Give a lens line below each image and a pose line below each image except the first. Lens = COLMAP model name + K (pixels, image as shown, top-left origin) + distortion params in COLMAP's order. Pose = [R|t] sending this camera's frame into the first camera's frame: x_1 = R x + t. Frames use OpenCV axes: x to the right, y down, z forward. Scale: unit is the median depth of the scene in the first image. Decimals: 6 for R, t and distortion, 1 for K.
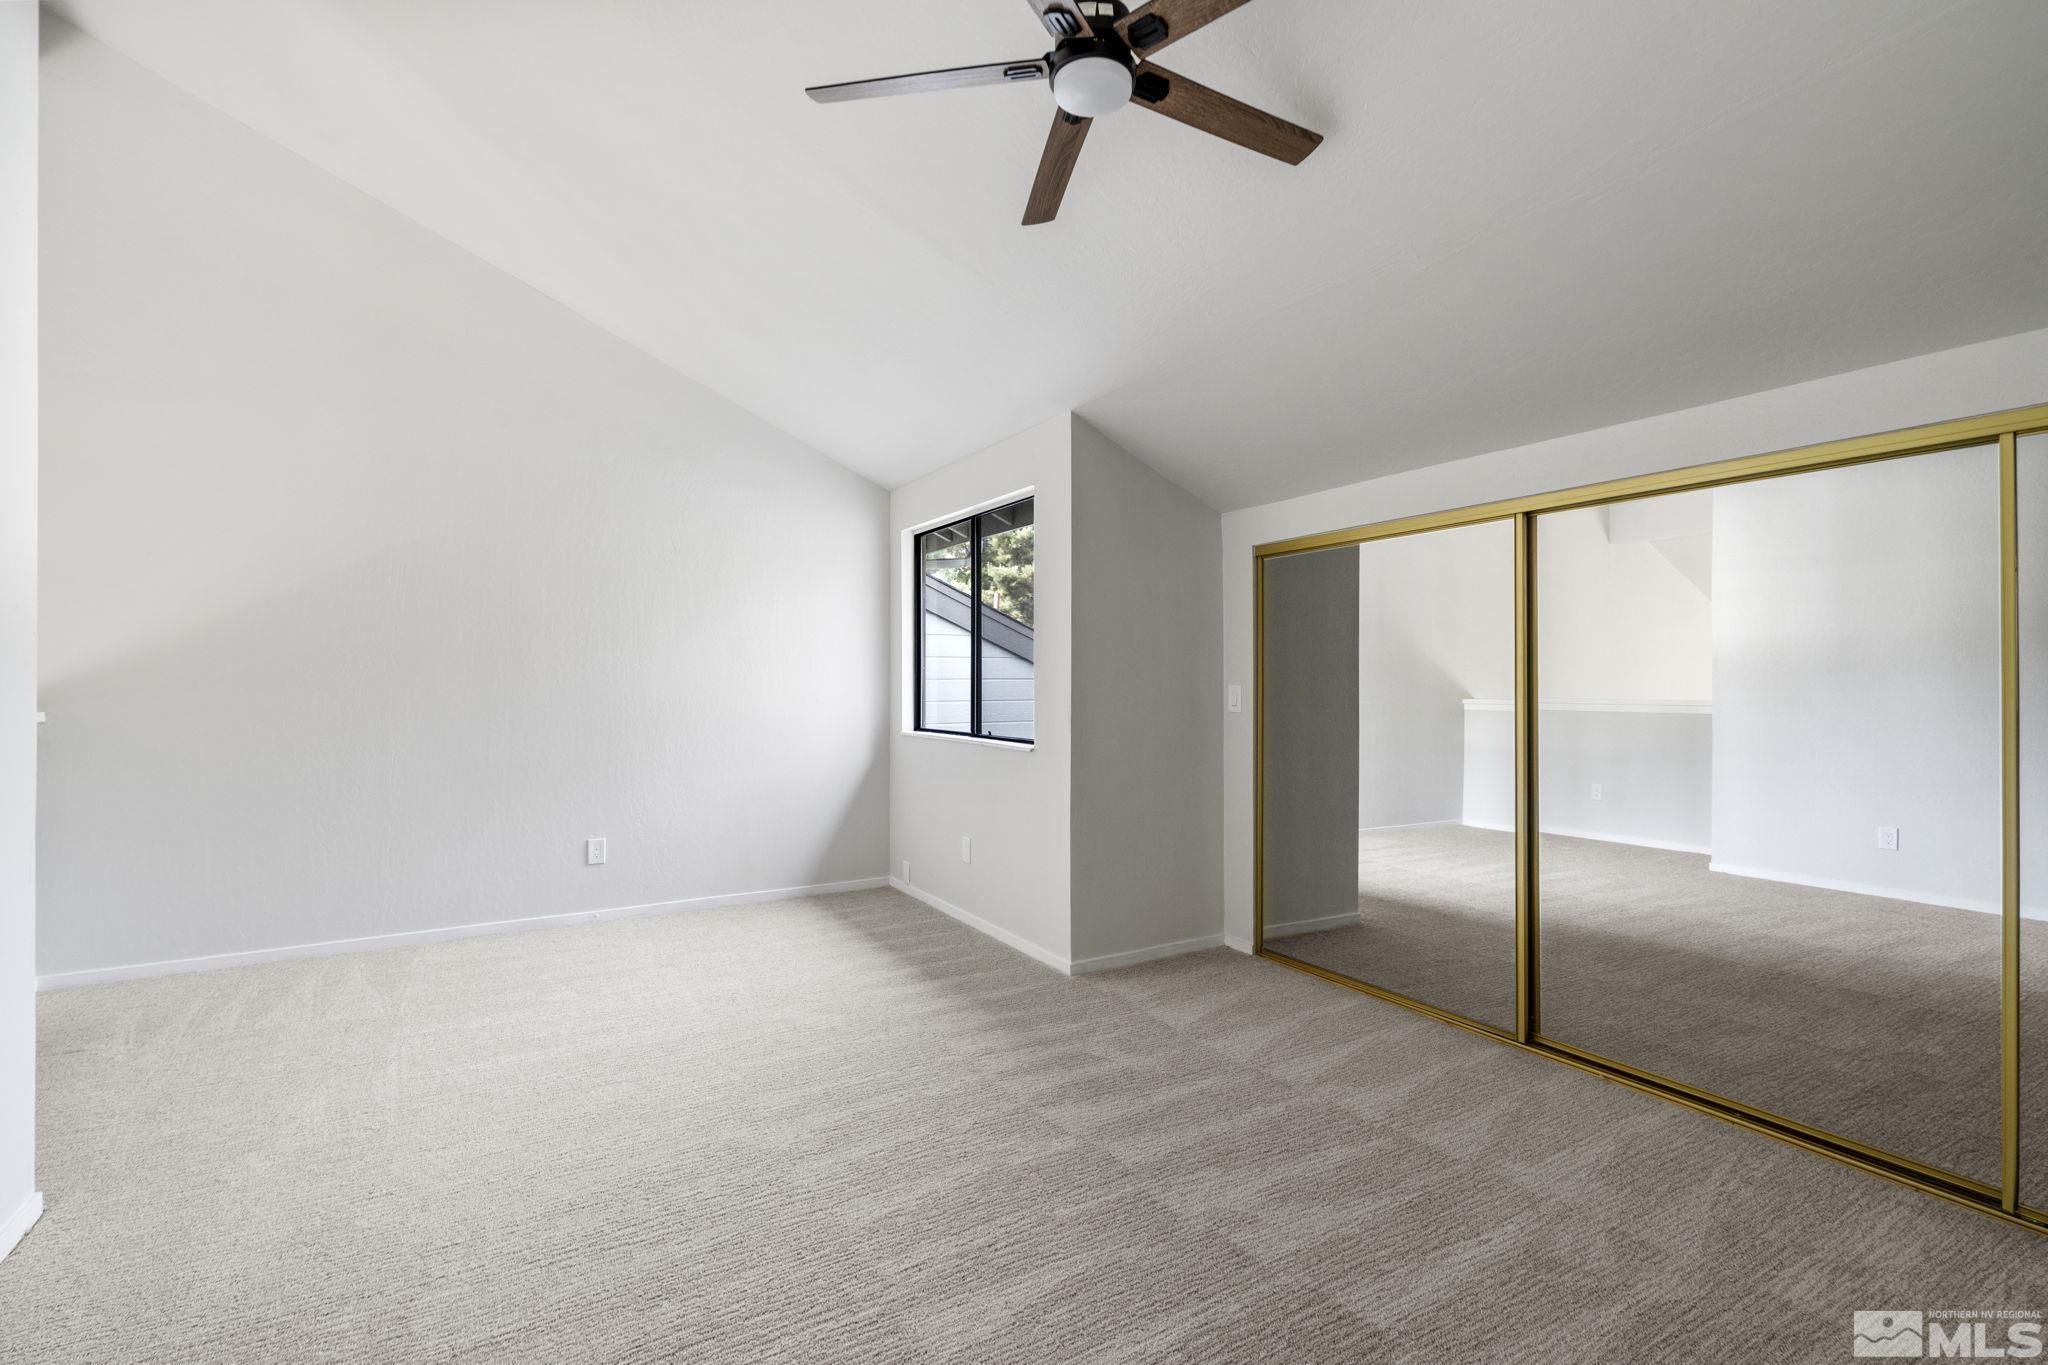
lens RADIAL K [[924.0, 0, 1025.1], [0, 924.0, 673.5], [0, 0, 1]] dist [-0.000194, 0.000228]
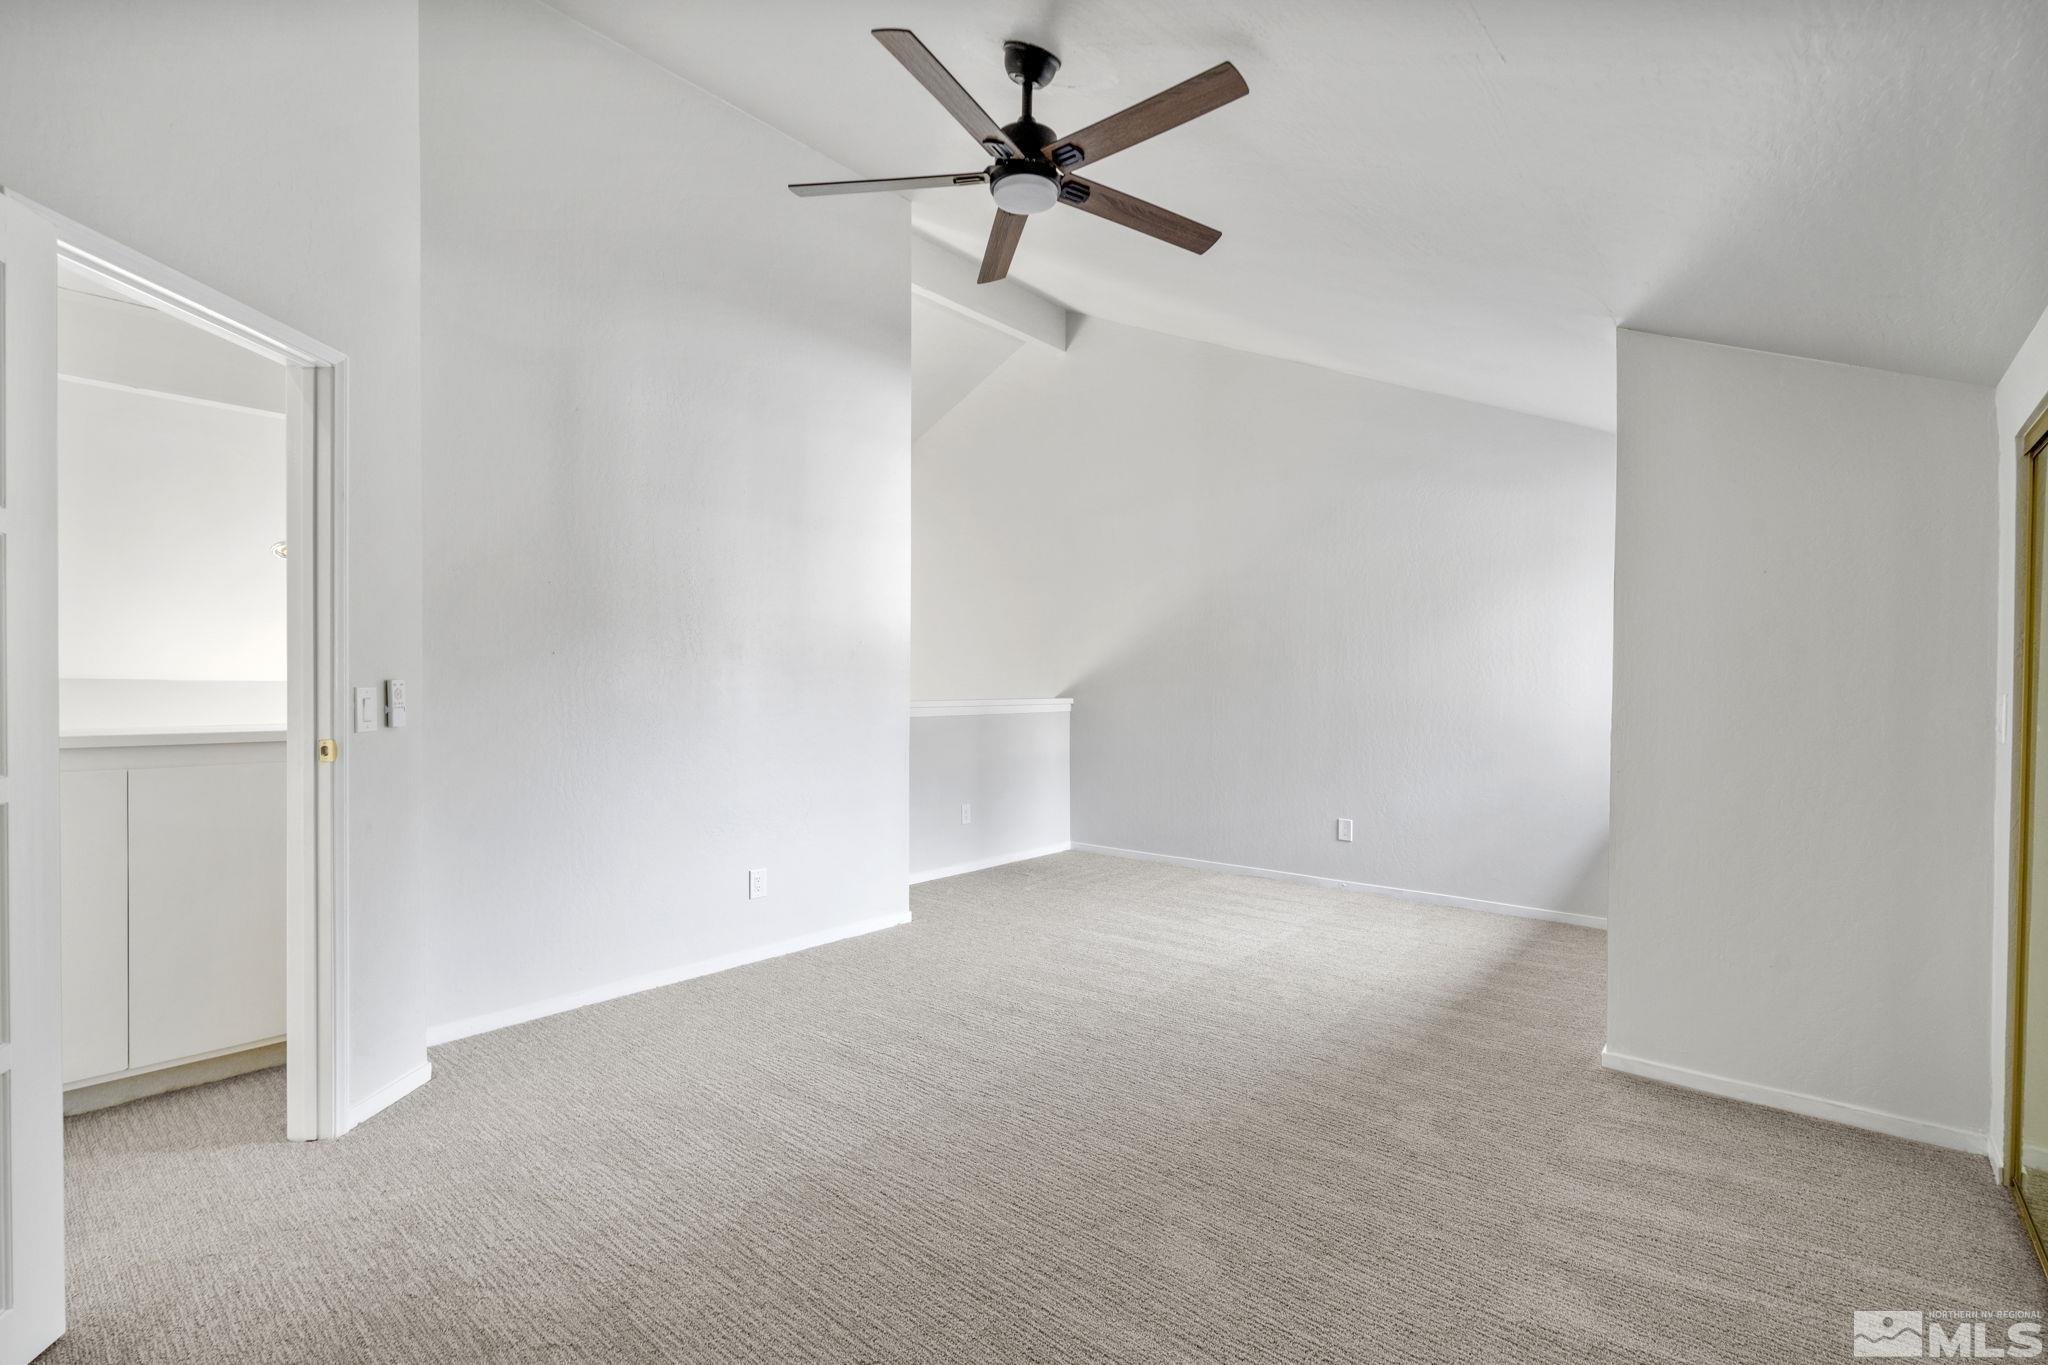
lens RADIAL K [[924.0, 0, 1027.6], [0, 924.0, 688.7], [0, 0, 1]] dist [-0.000194, 0.000228]
pose [[0.336703, 0.010570, -0.941552, 0.652380], [0.001363, 0.999930, 0.011713, 0.002234], [0.941610, -0.005228, 0.336665, 0.311654]]
